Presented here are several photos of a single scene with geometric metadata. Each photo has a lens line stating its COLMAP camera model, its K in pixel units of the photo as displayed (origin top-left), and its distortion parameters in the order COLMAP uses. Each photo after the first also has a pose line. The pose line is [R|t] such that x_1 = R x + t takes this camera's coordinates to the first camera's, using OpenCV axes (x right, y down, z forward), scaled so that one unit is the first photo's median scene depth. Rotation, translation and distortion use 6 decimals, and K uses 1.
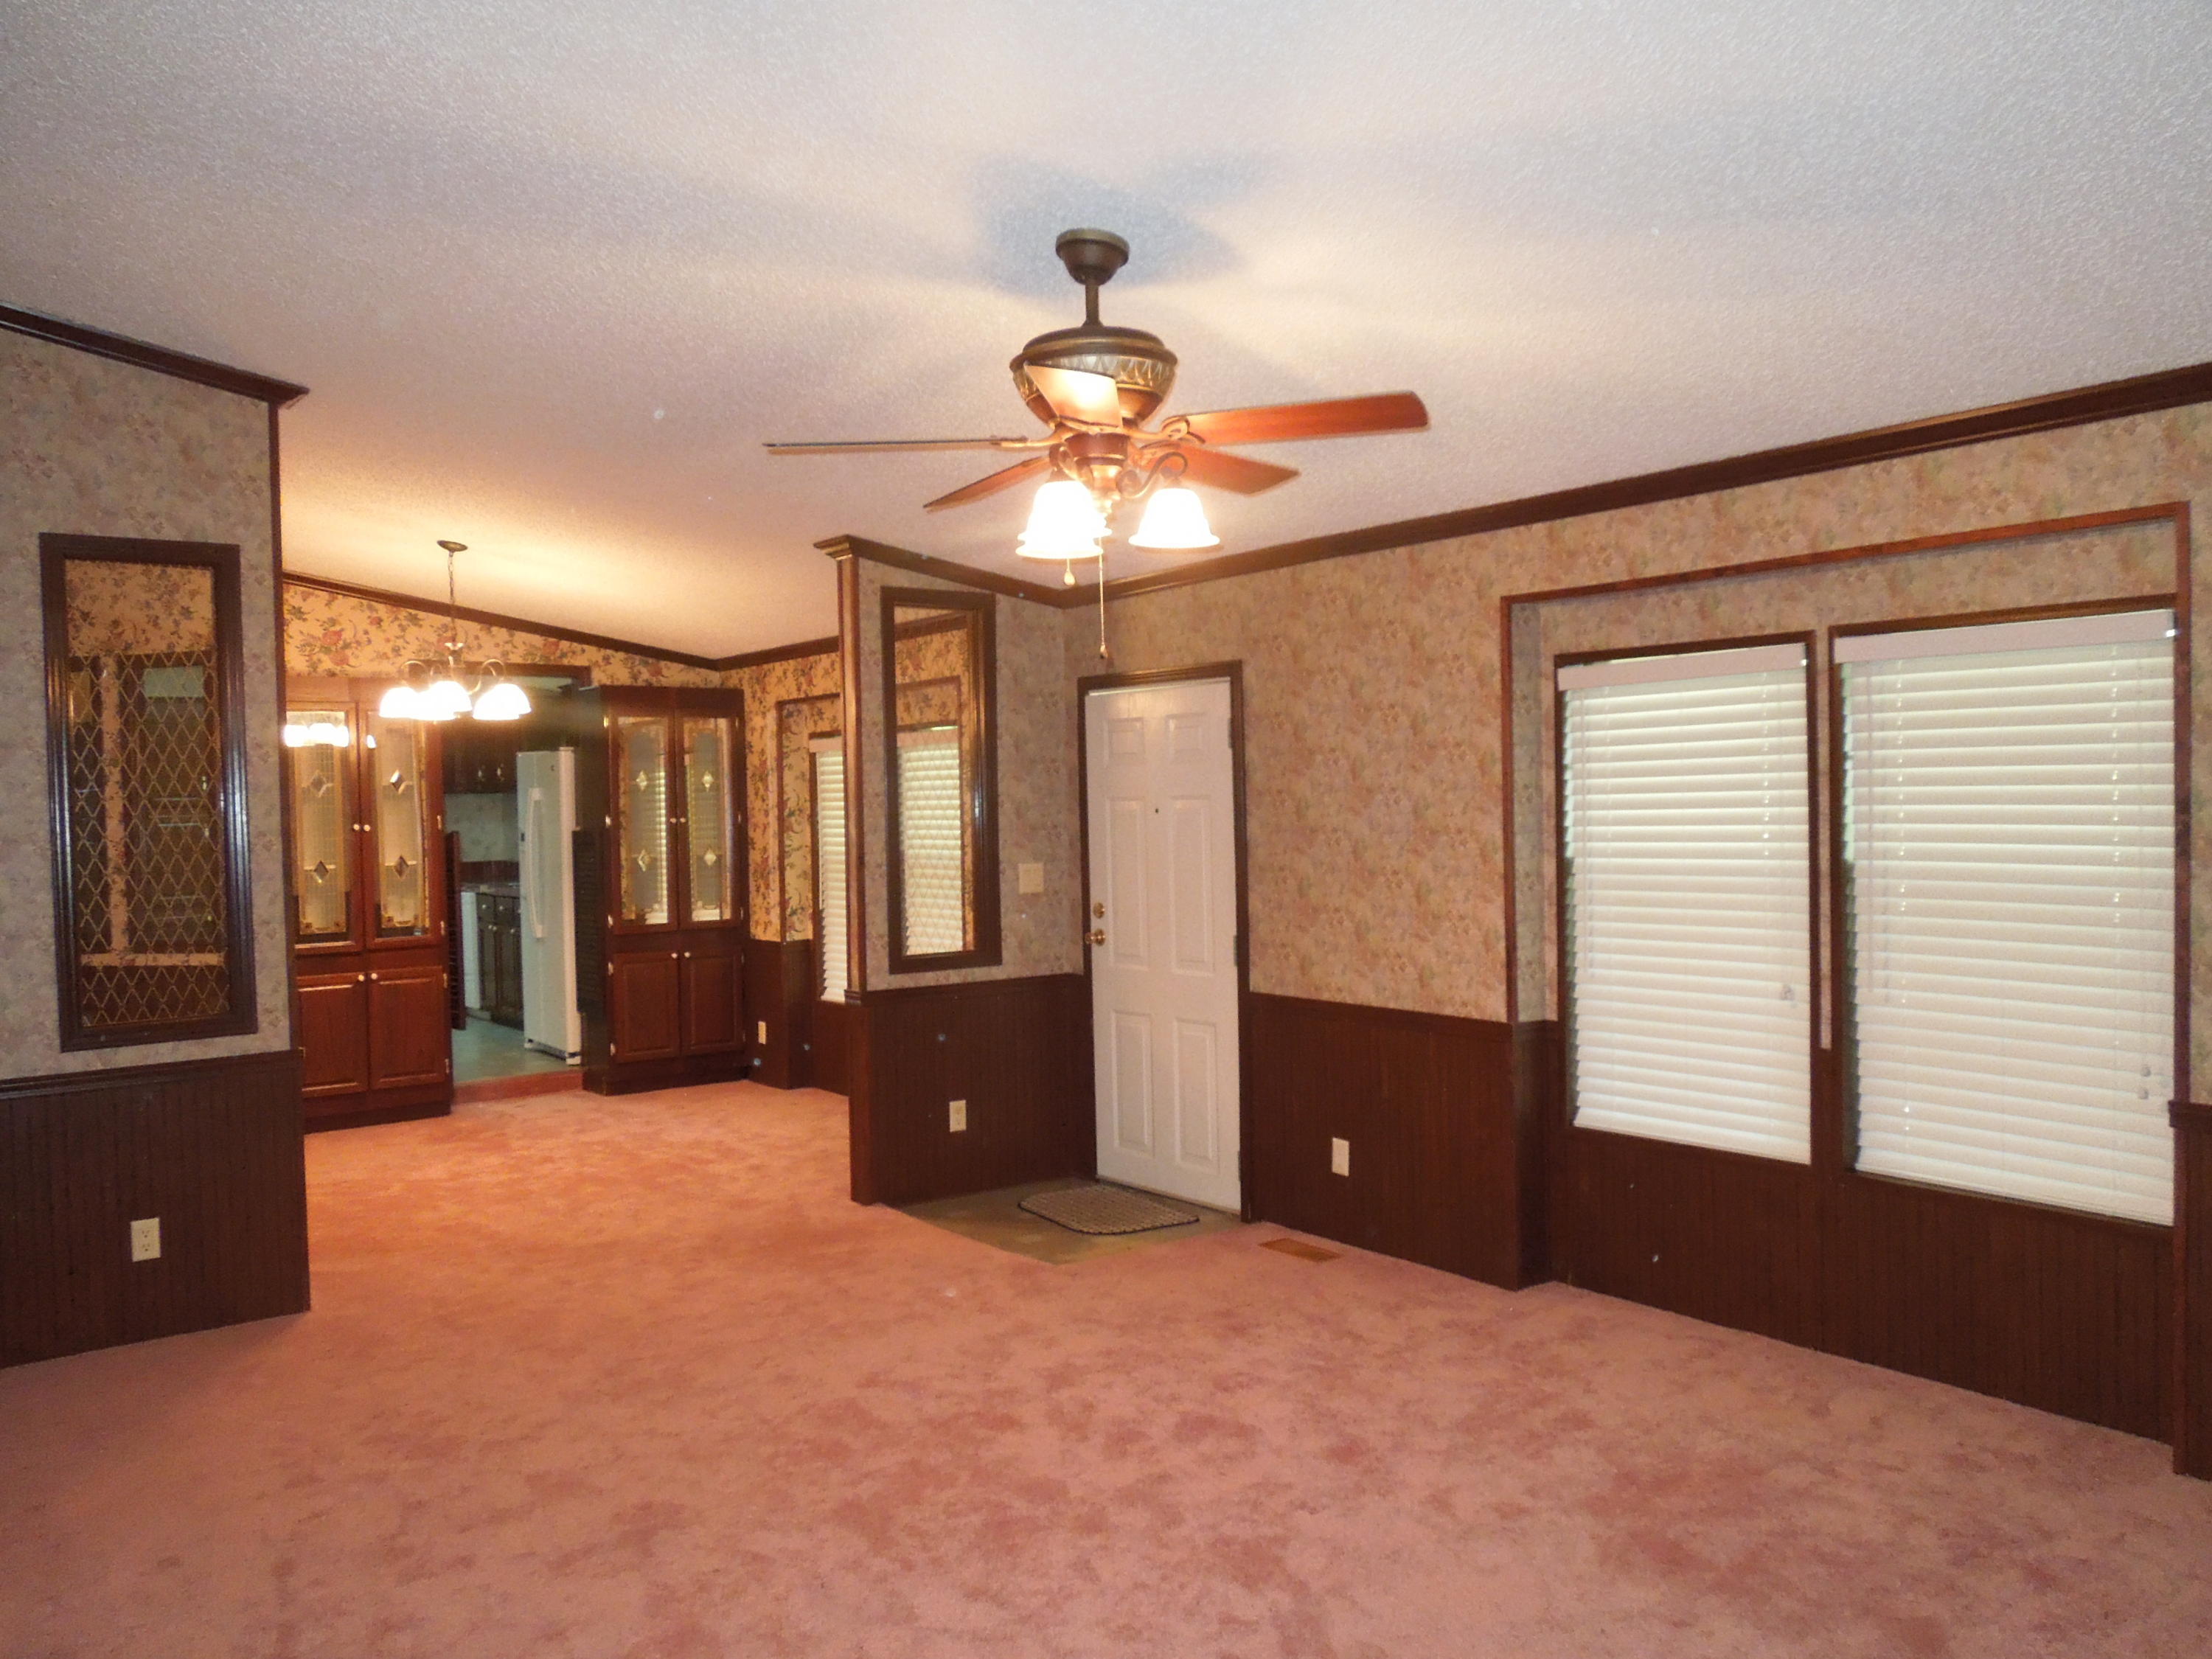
lens RADIAL K [[1660.3, 0, 1096.3], [0, 1660.3, 826.8], [0, 0, 1]] dist [-0.003681, -0.012900]
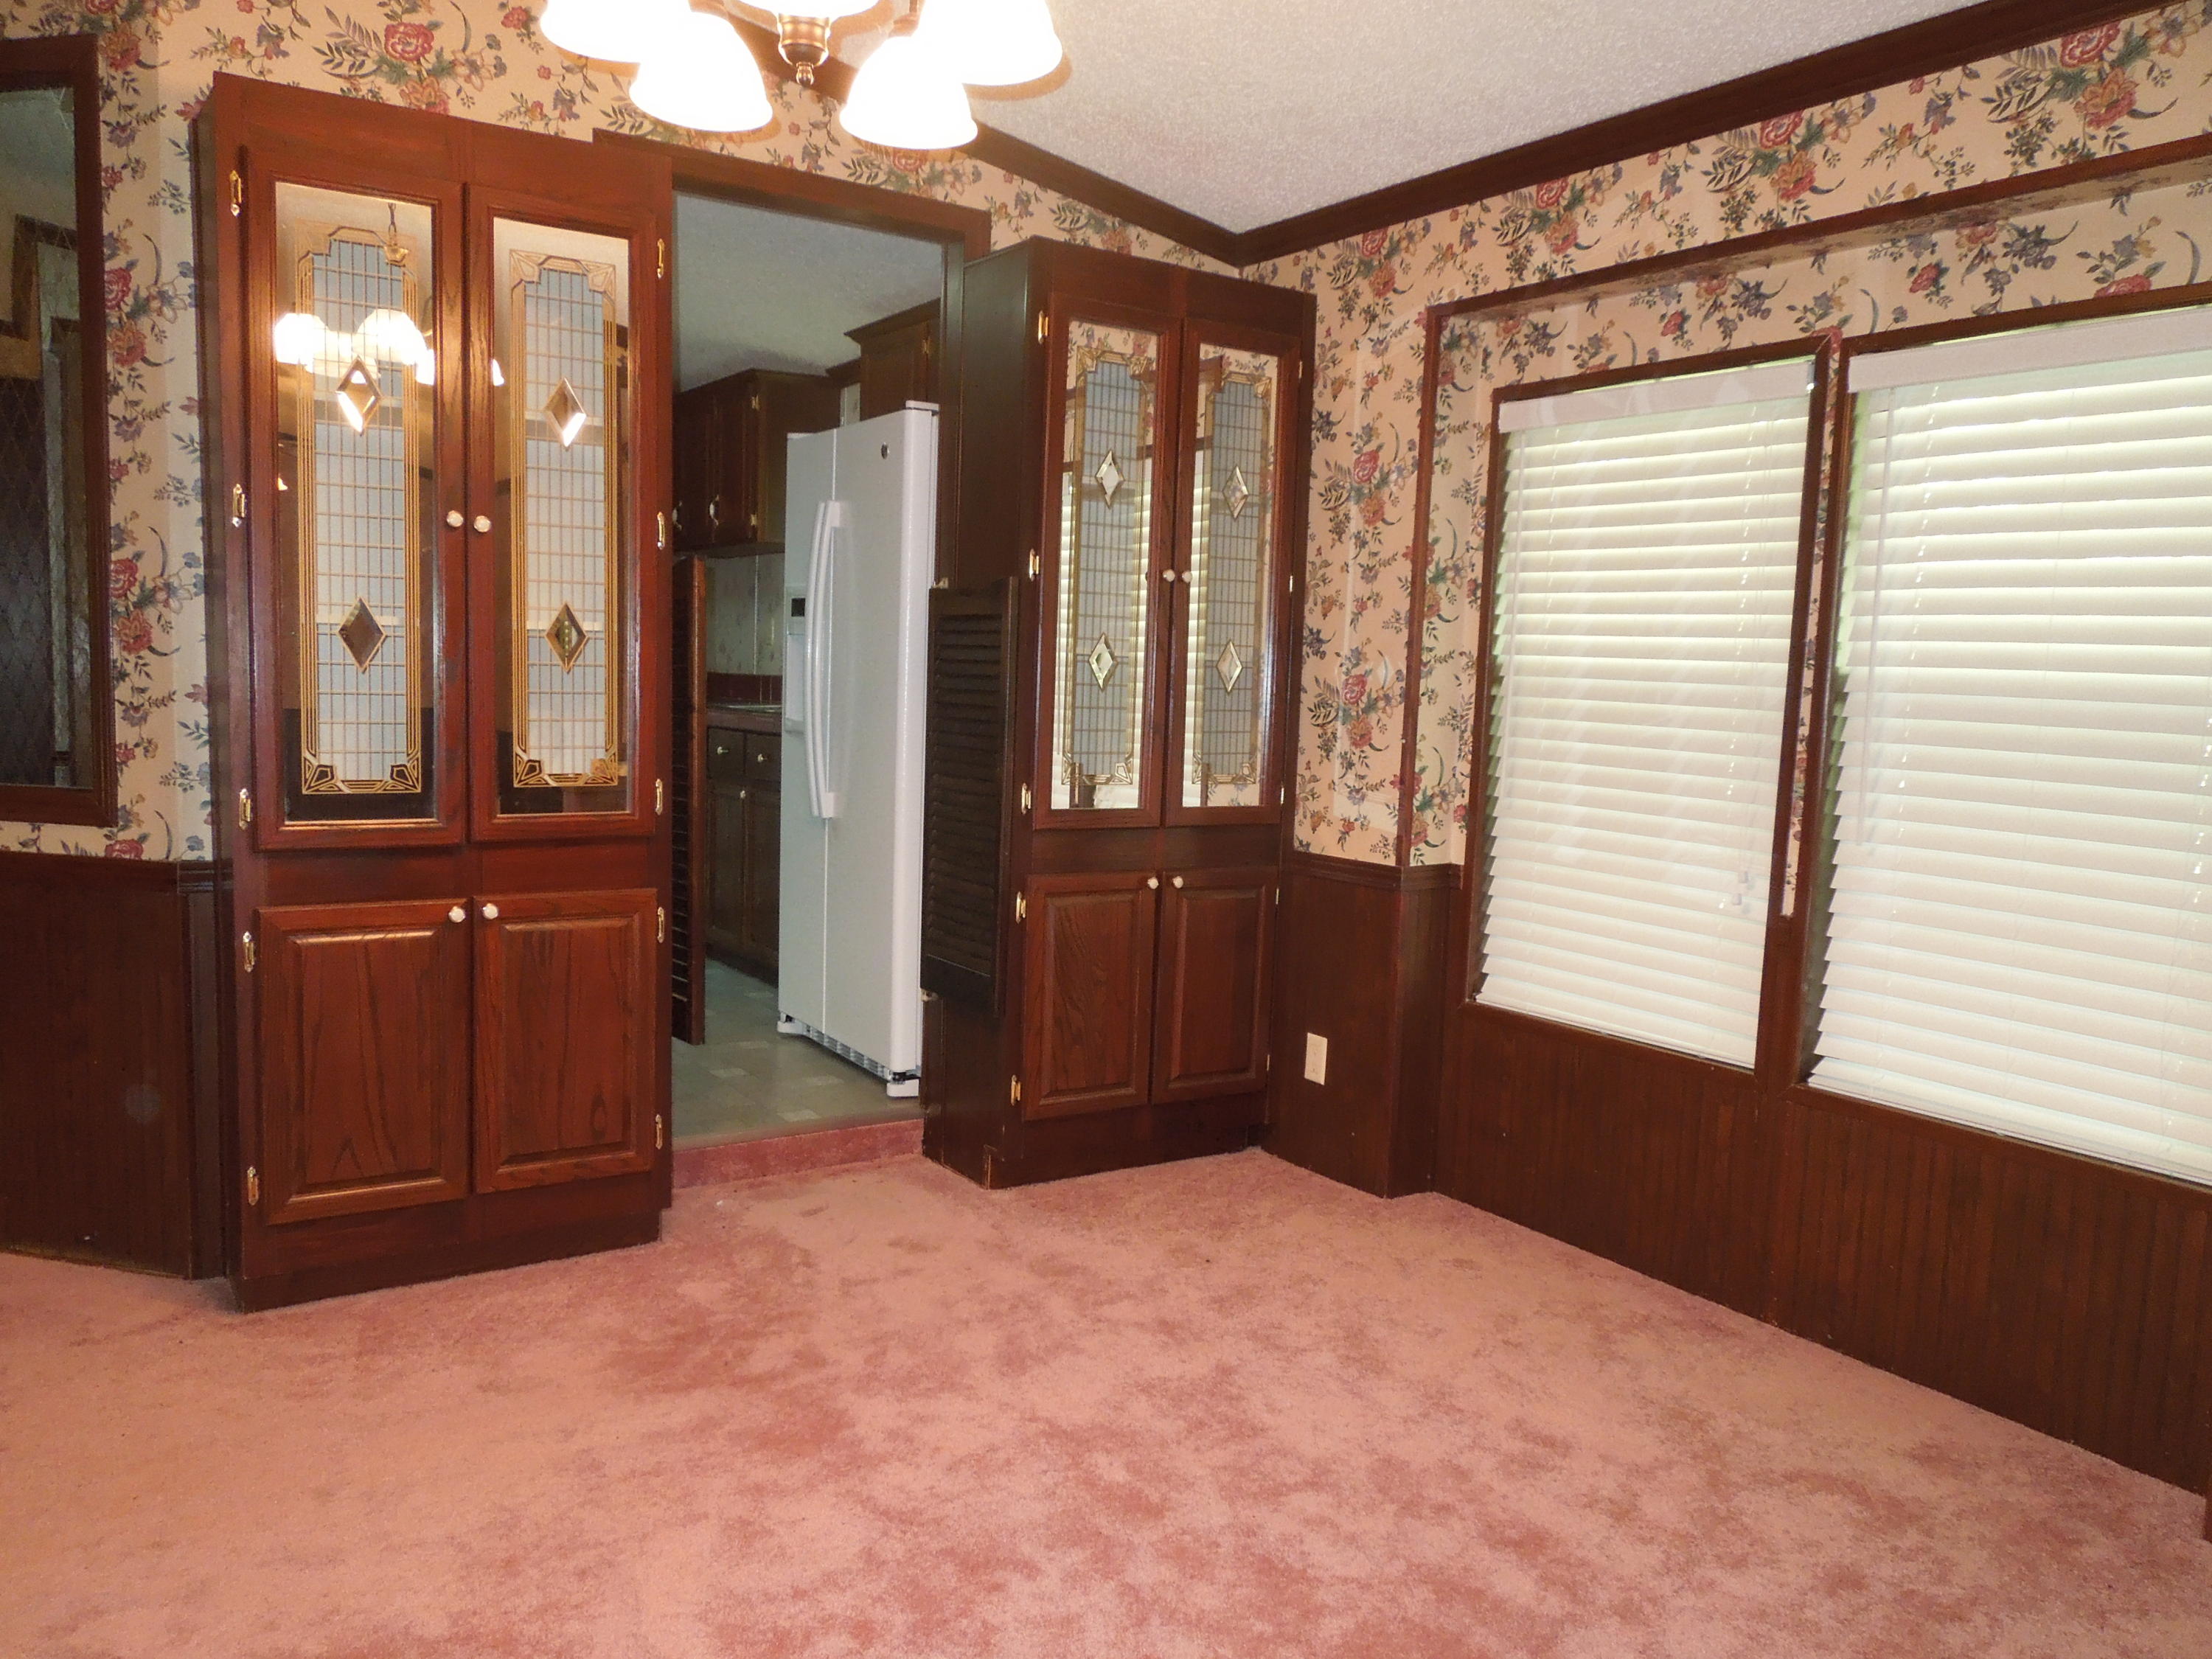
lens RADIAL K [[1660.3, 0, 1100.2], [0, 1660.3, 835.6], [0, 0, 1]] dist [-0.003681, -0.012900]
pose [[0.996602, 0.062989, -0.053076, -0.264009], [-0.058140, 0.994384, 0.088427, 0.028614], [0.058348, -0.085041, 0.994668, 0.601545]]
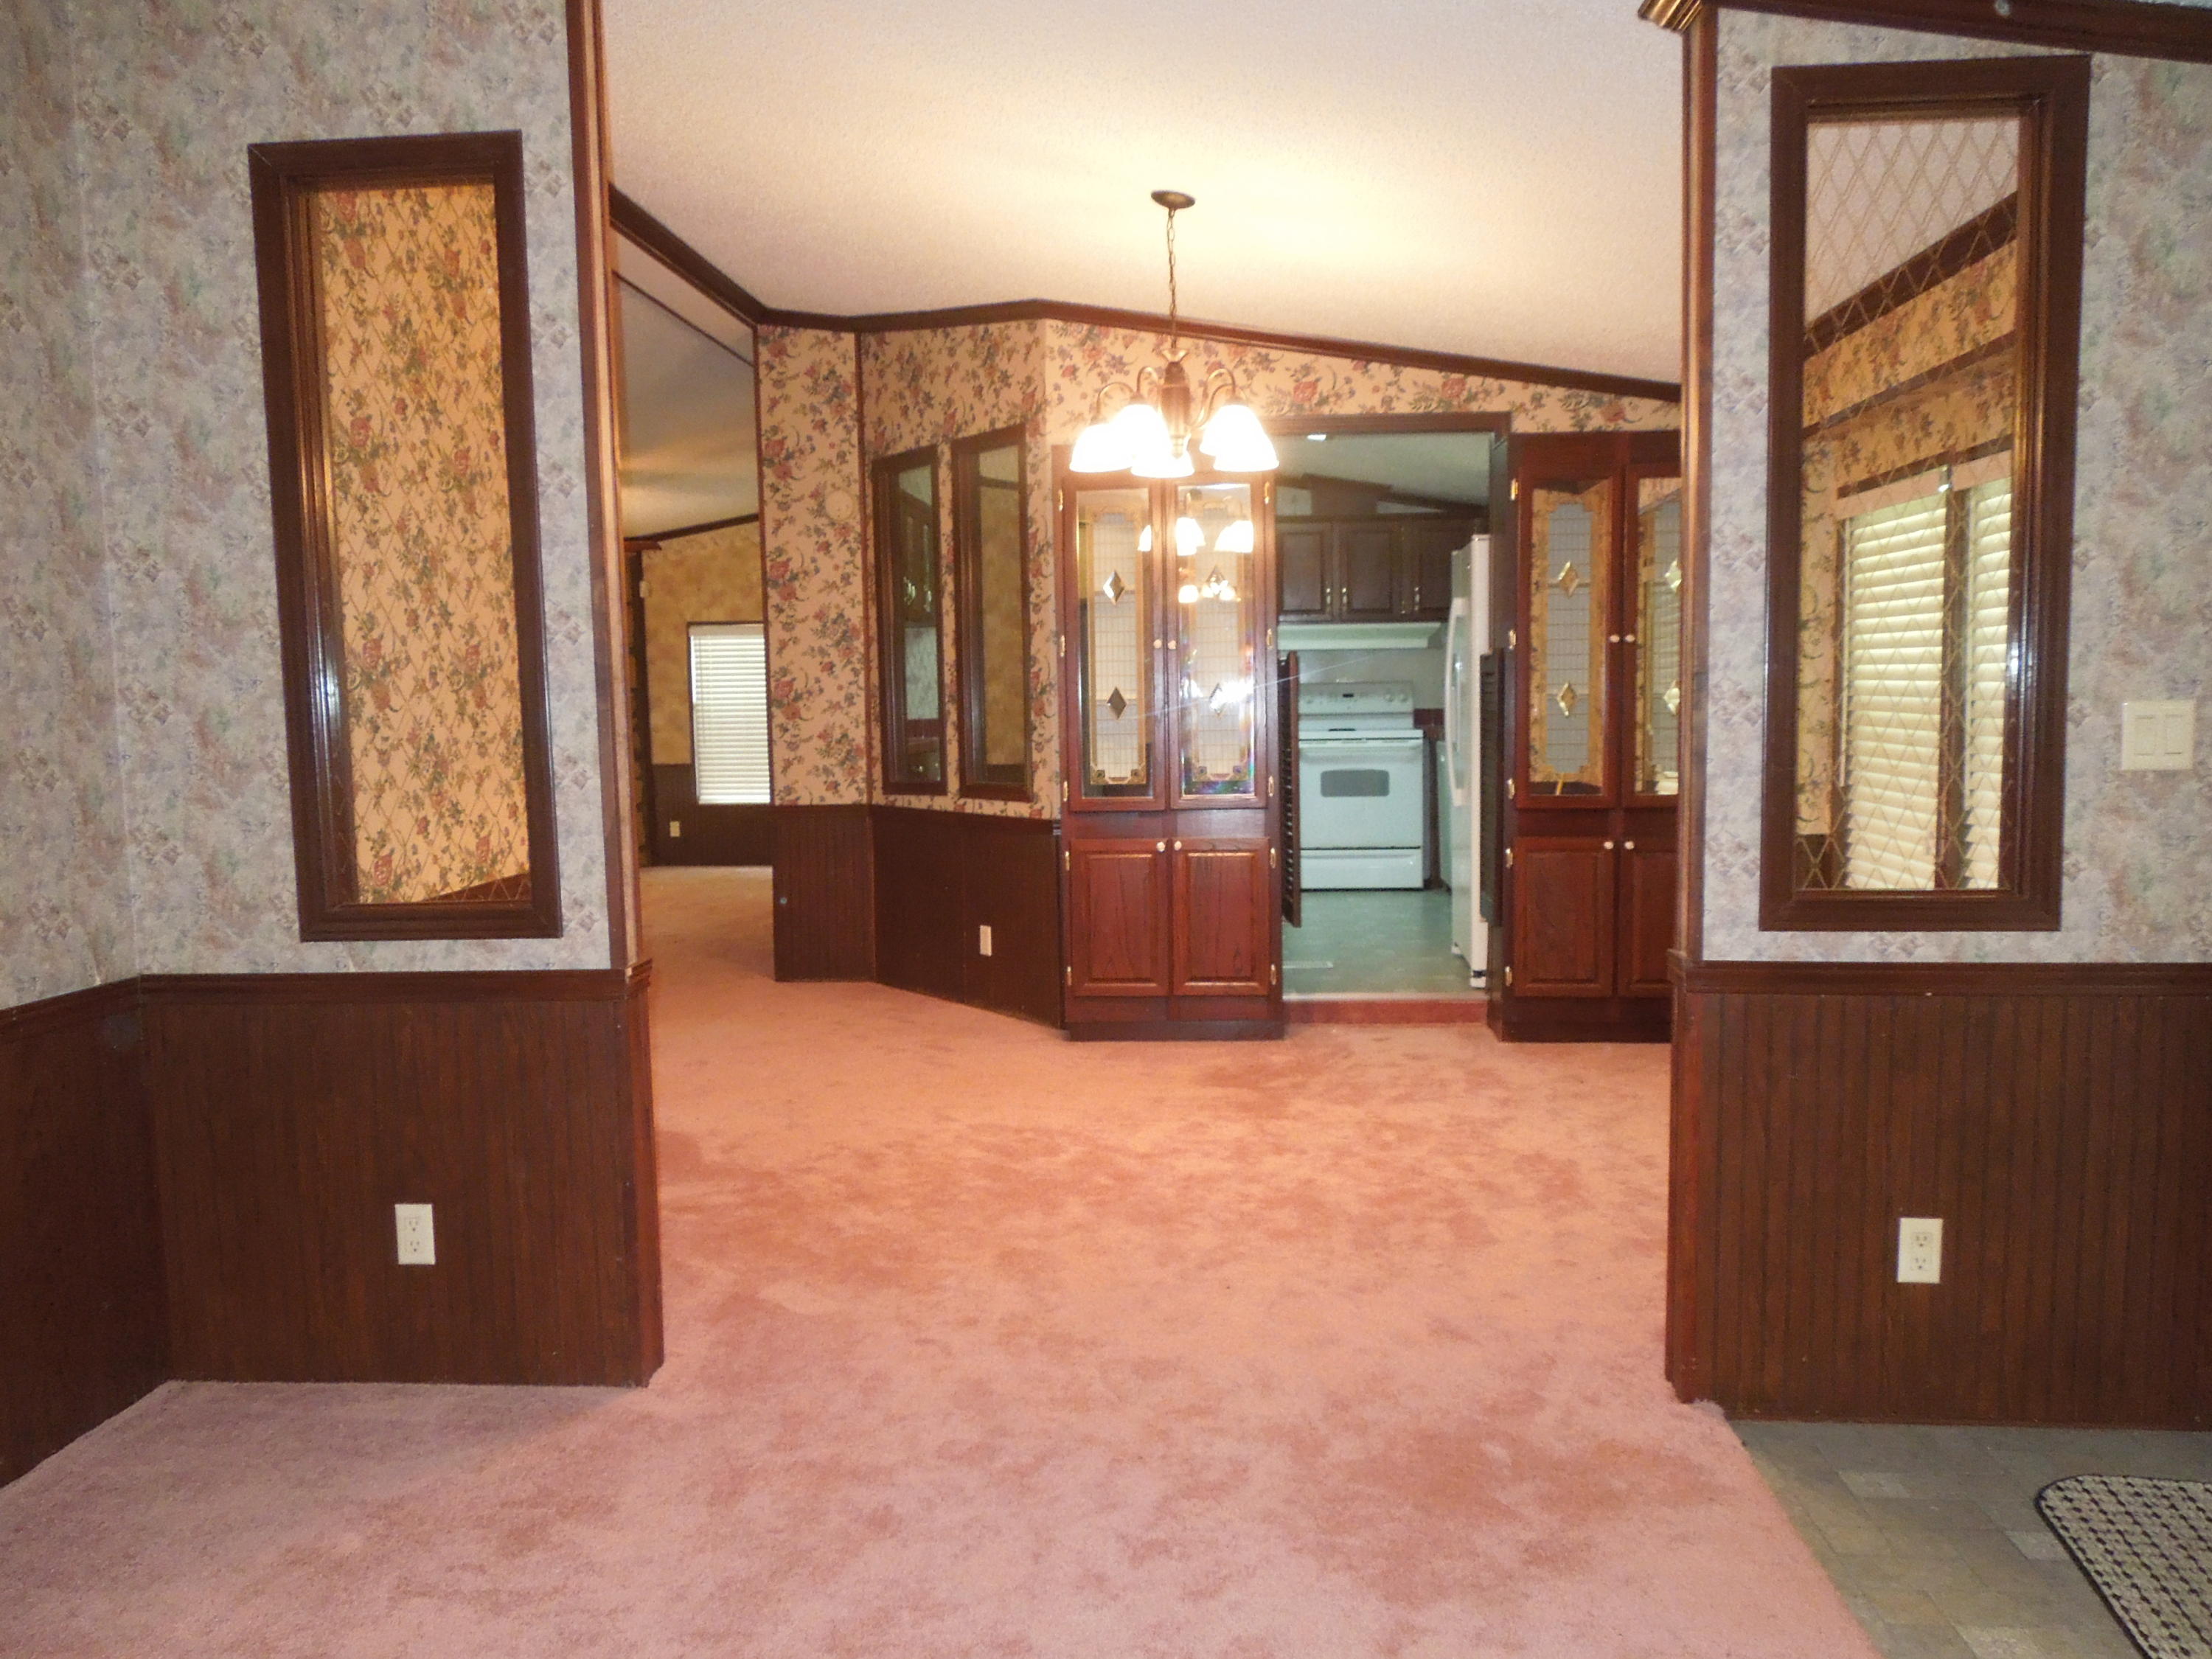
lens RADIAL K [[1660.3, 0, 1110.3], [0, 1660.3, 826.1], [0, 0, 1]] dist [-0.003681, -0.012900]
pose [[0.749549, 0.064901, -0.658760, 0.032926], [-0.009683, 0.996151, 0.087123, 0.016057], [0.661878, -0.058924, 0.747292, 0.407127]]
